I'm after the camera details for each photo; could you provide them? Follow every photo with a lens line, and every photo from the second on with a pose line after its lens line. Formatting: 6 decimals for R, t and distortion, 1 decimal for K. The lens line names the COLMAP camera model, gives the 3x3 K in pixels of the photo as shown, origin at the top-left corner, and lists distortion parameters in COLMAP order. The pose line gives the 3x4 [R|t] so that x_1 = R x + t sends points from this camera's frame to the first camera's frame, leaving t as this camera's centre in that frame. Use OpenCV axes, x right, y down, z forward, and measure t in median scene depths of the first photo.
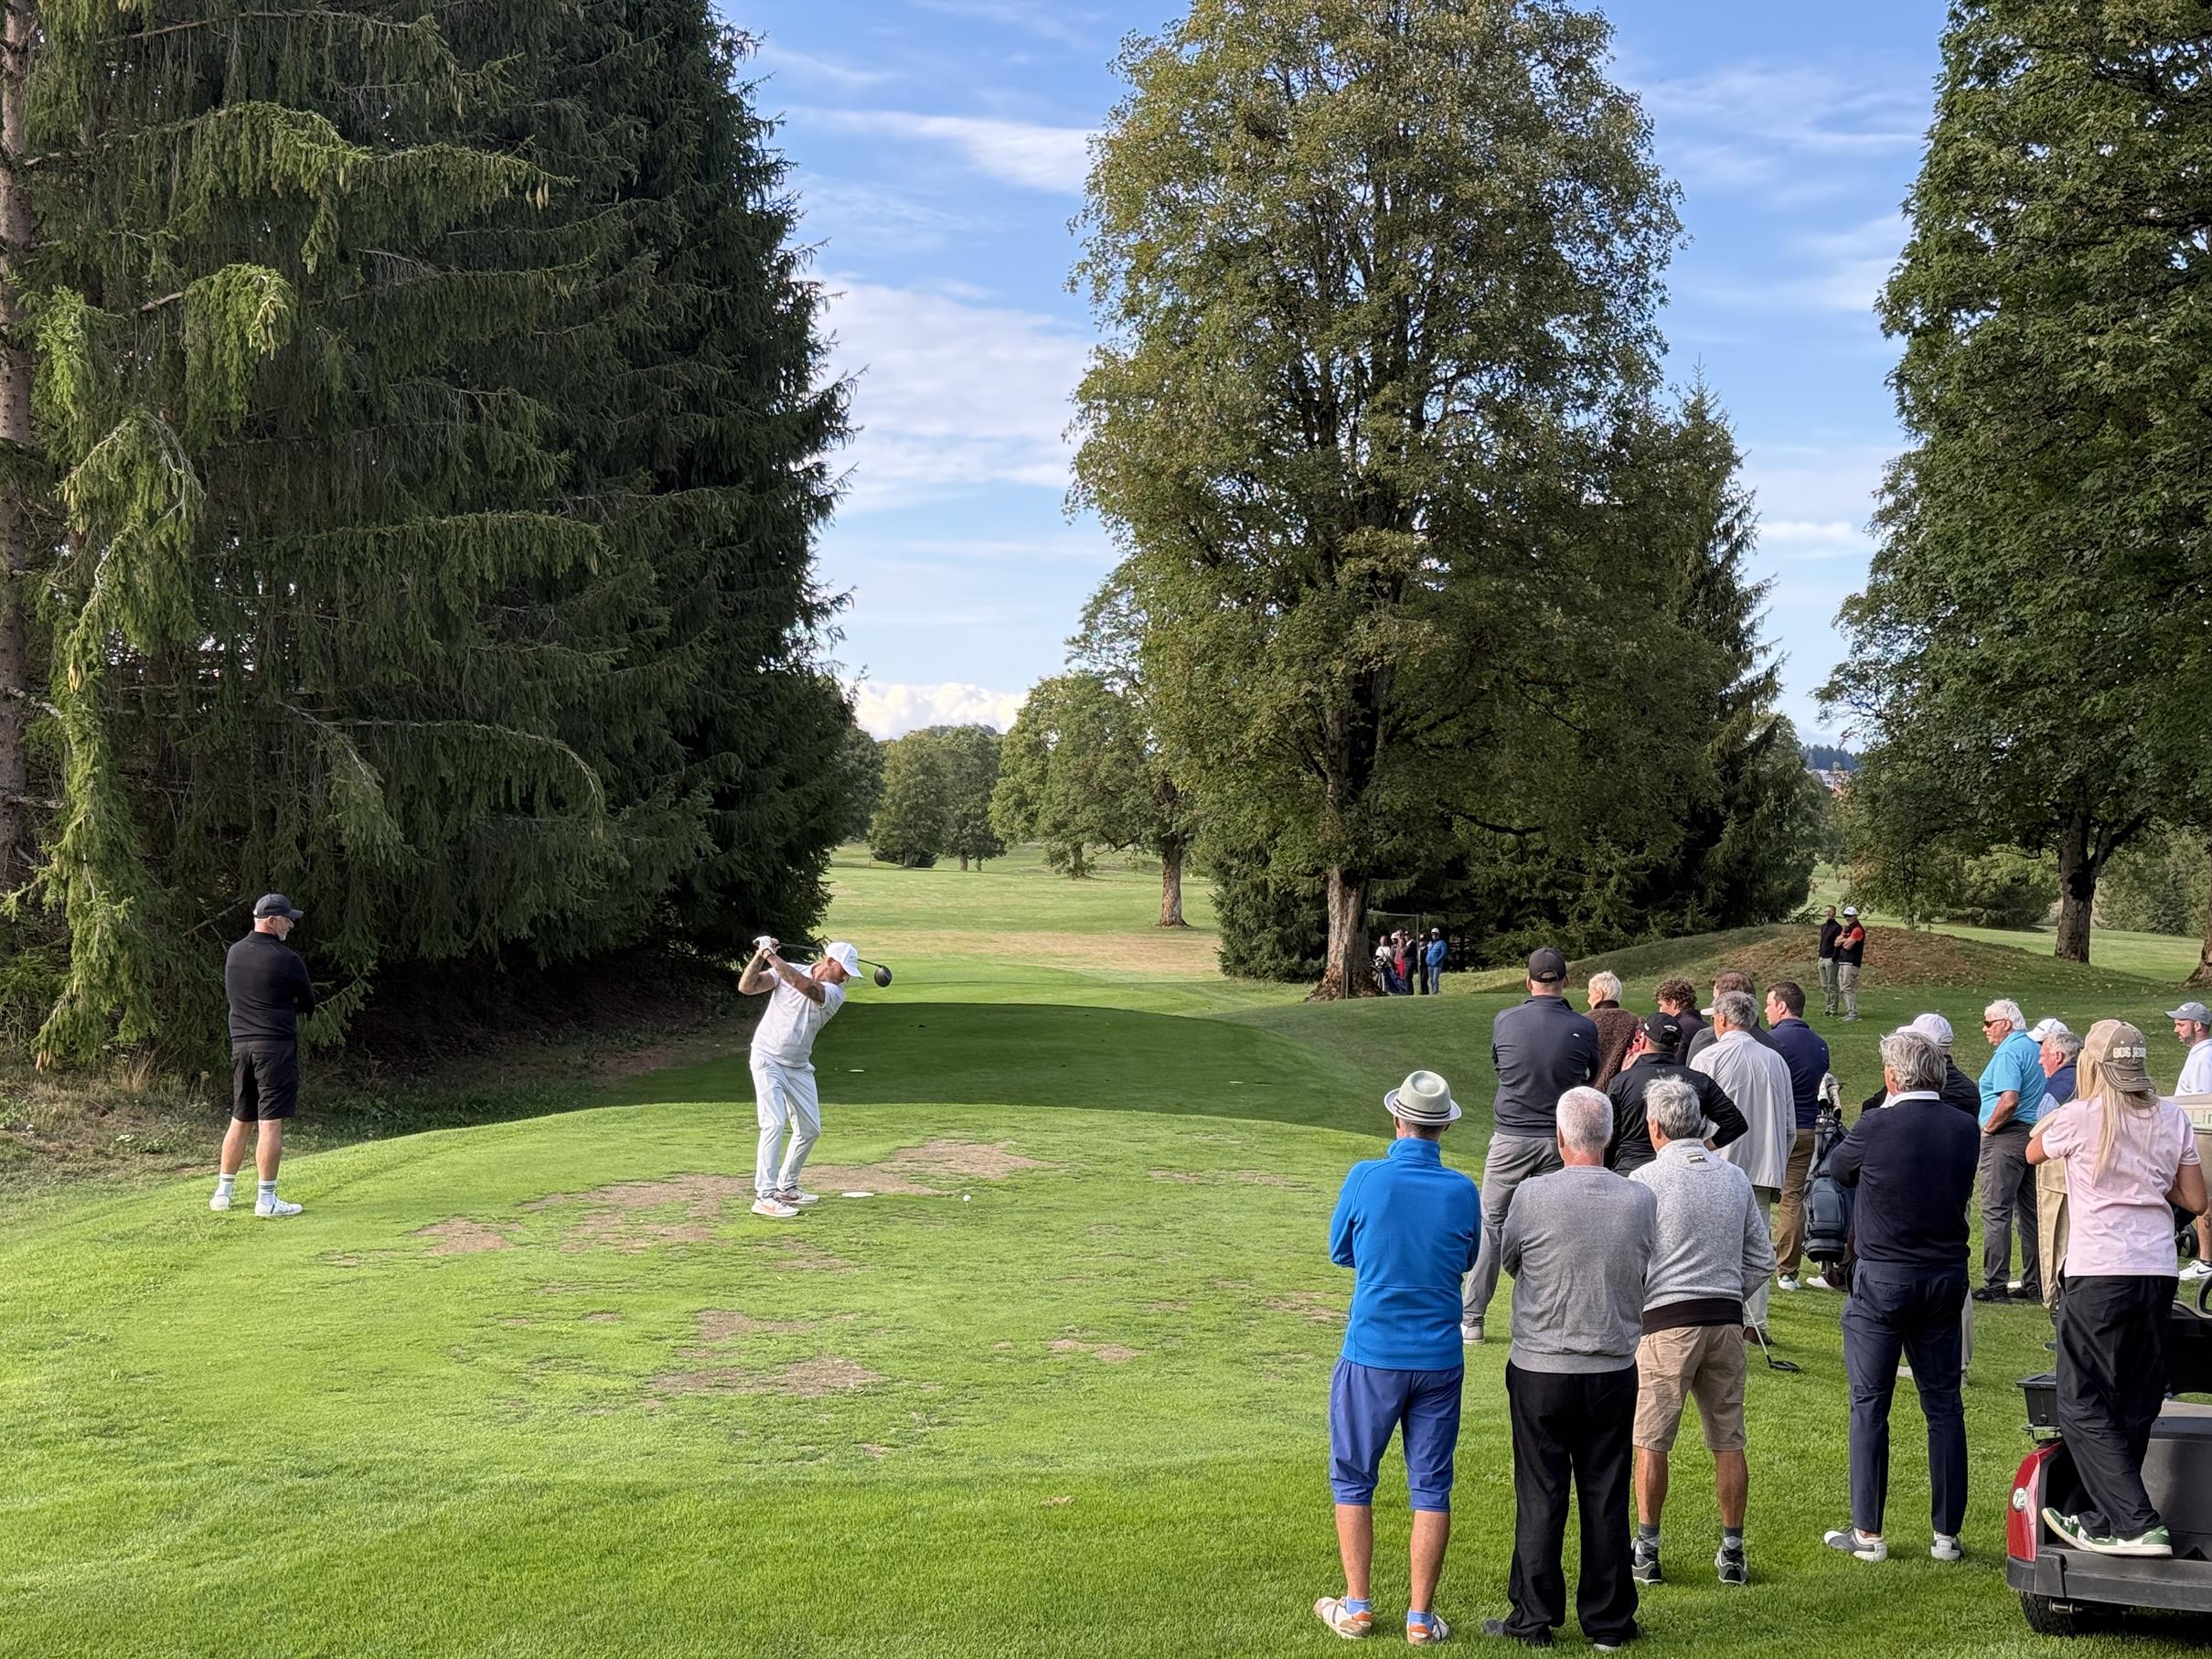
lens RADIAL K [[3074.8, 0, 1109.8], [0, 3074.8, 751.2], [0, 0, 1]] dist [0.143695, 0.024825]
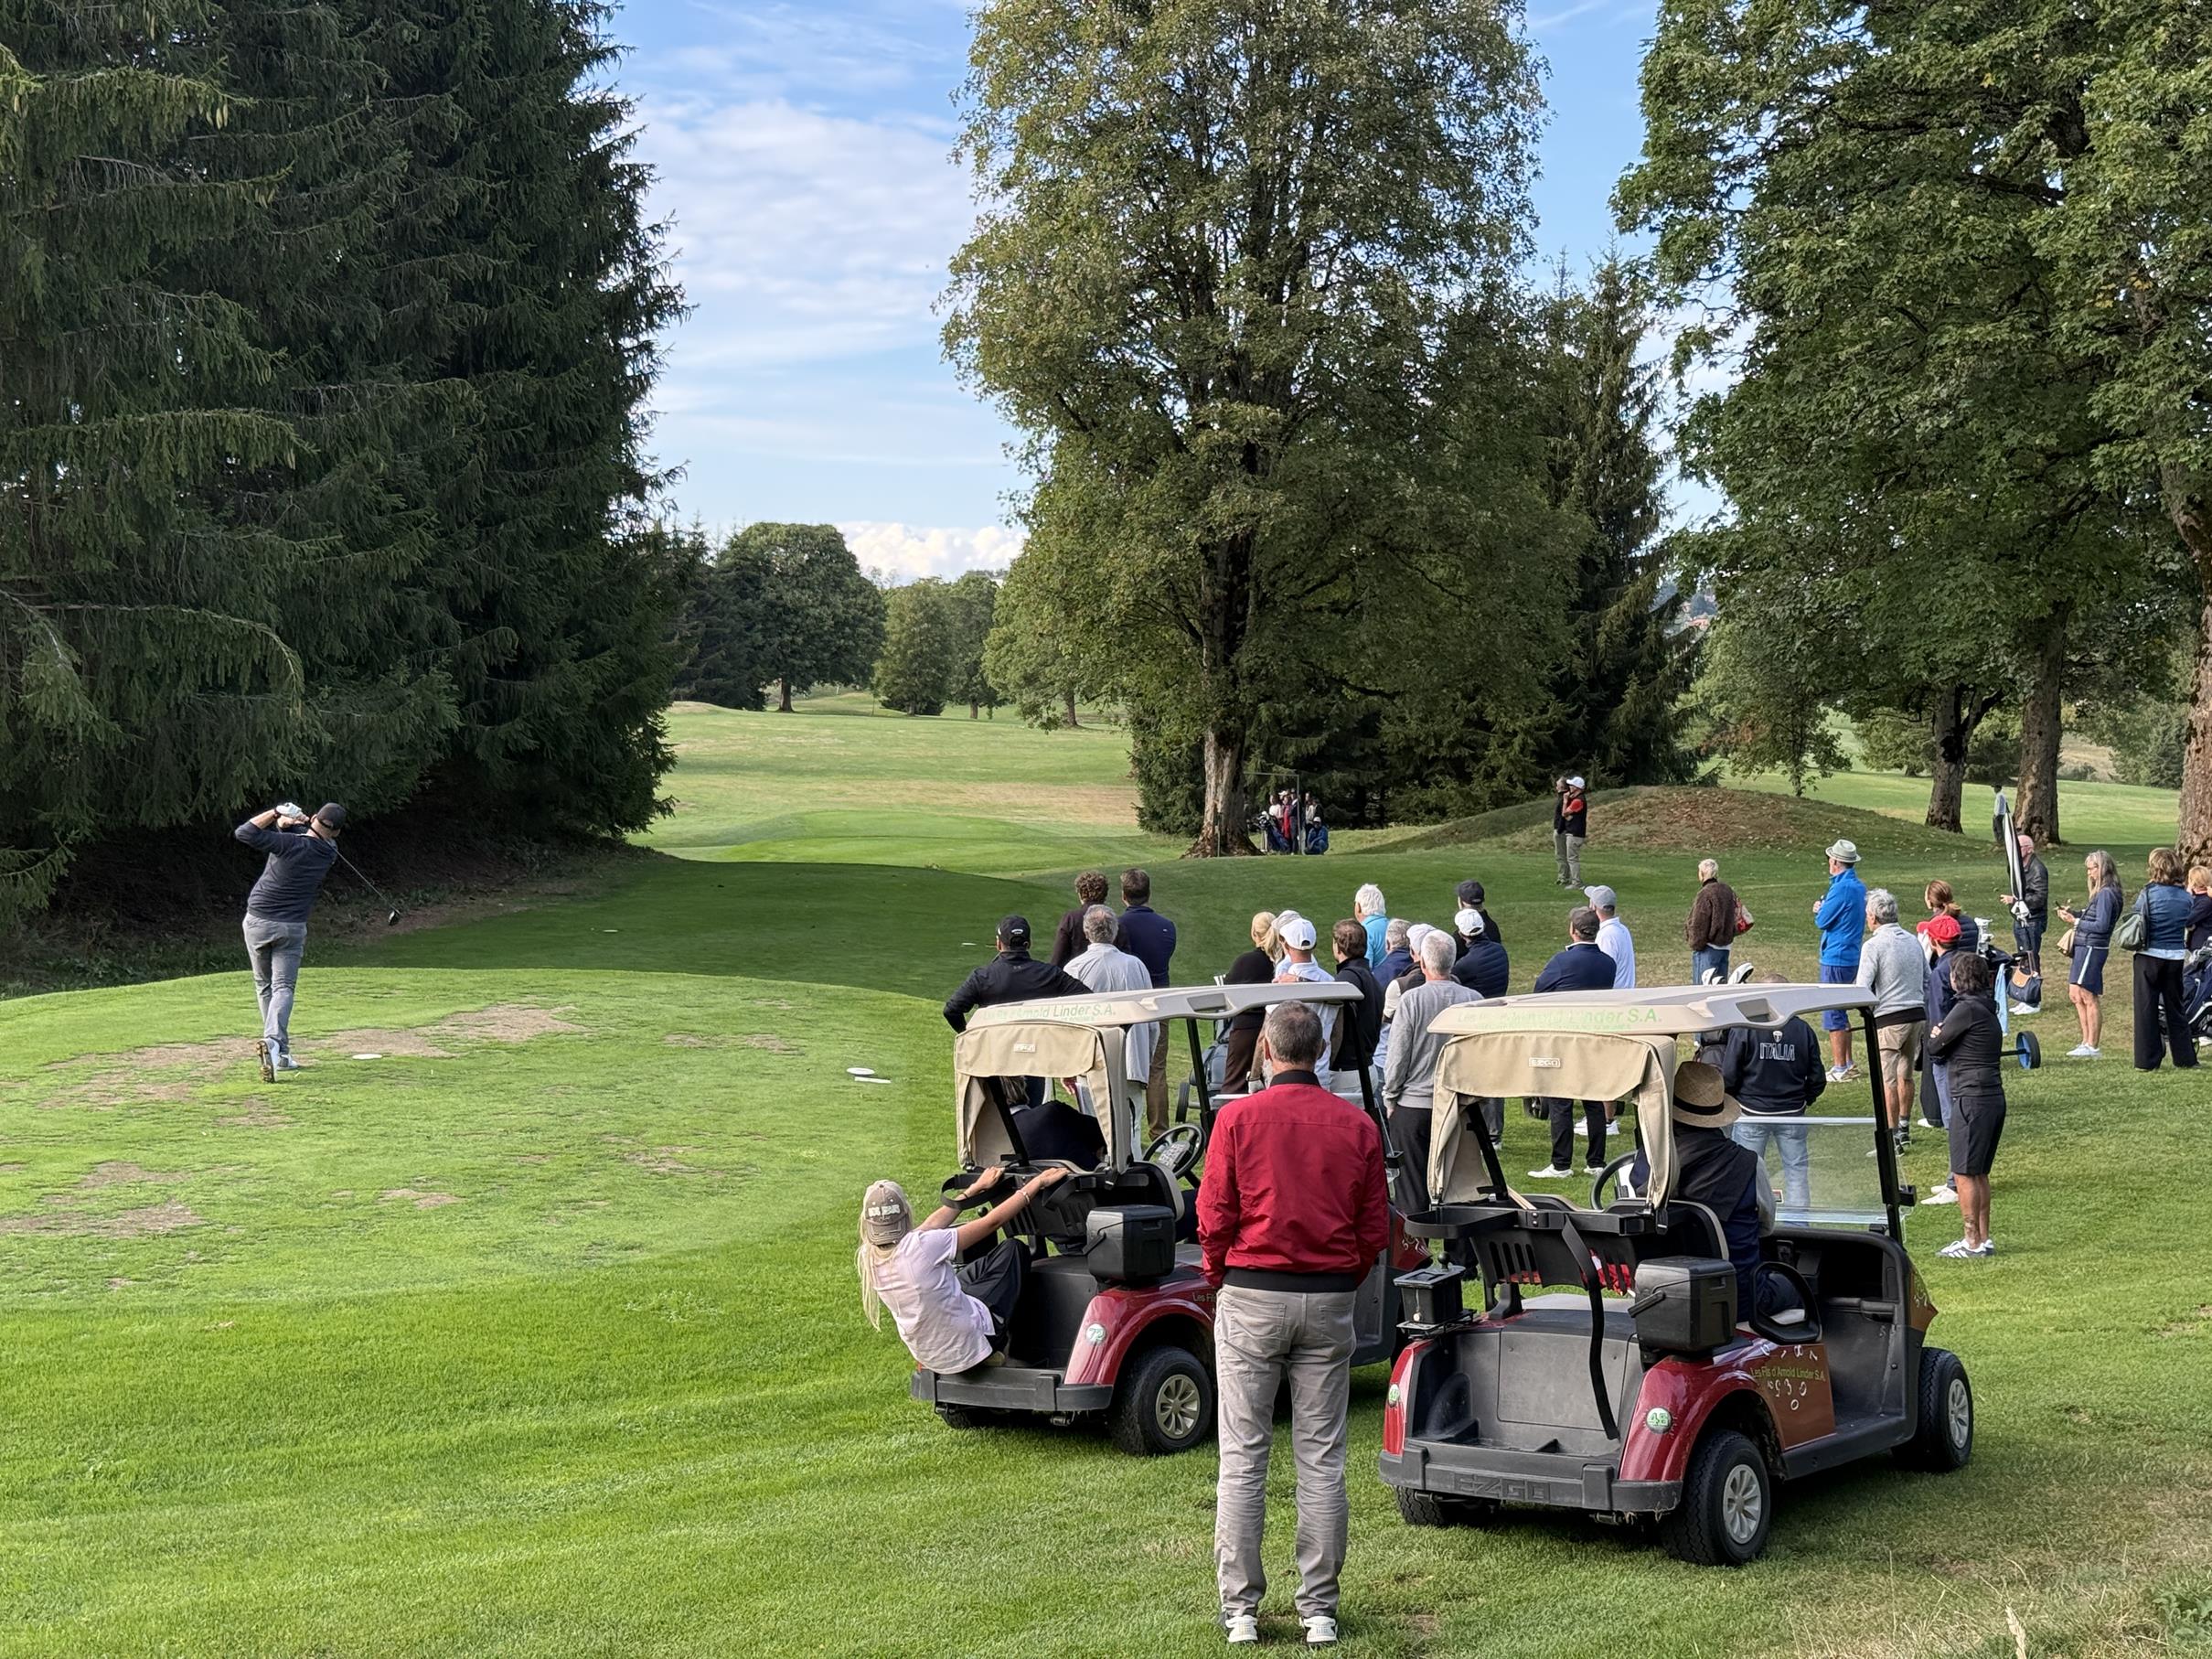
lens RADIAL K [[3087.4, 0, 1084.0], [0, 3087.4, 683.1], [0, 0, 1]] dist [0.179301, -0.414076]
pose [[0.999700, 0.005864, -0.023787, 0.052277], [-0.005189, 0.999585, 0.028347, -0.006016], [0.023943, -0.028215, 0.999315, -0.027710]]
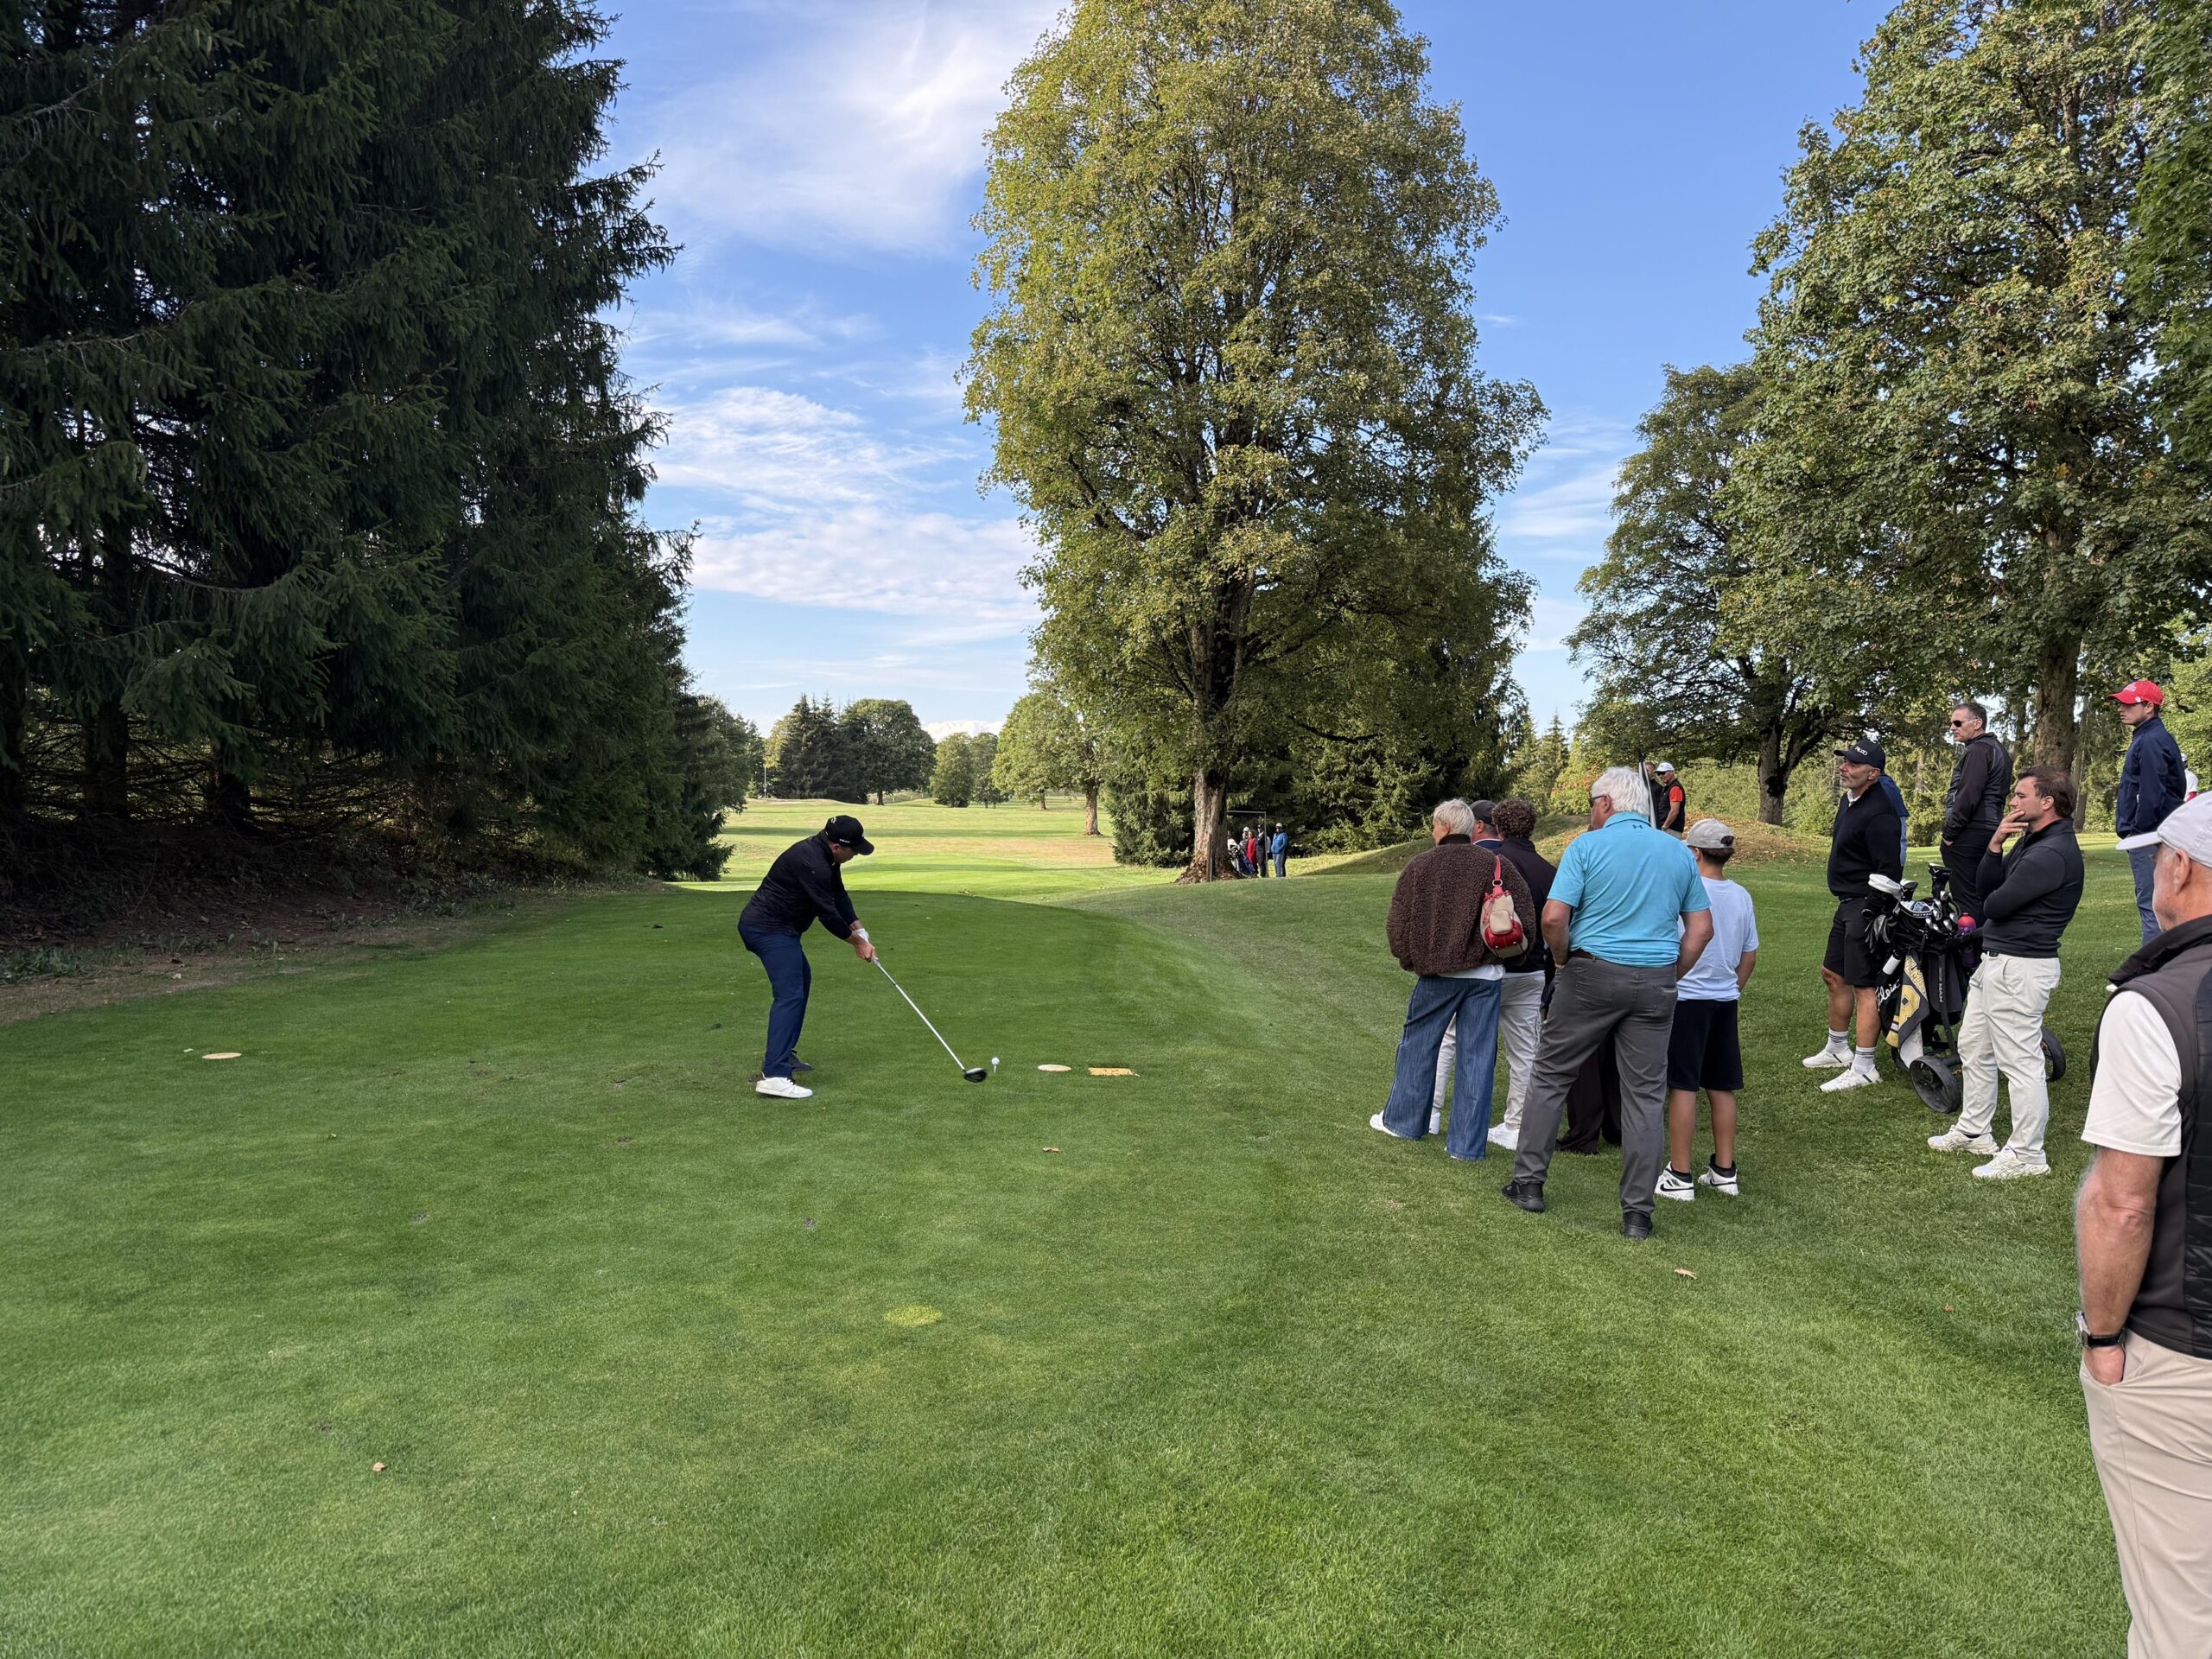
lens RADIAL K [[1519.7, 0, 1123.2], [0, 1519.7, 837.0], [0, 0, 1]] dist [0.049937, -0.053708]
pose [[0.999455, -0.007523, 0.032136, 0.022218], [0.005800, 0.998558, 0.053373, 0.029558], [-0.032491, -0.053158, 0.998057, 0.380883]]
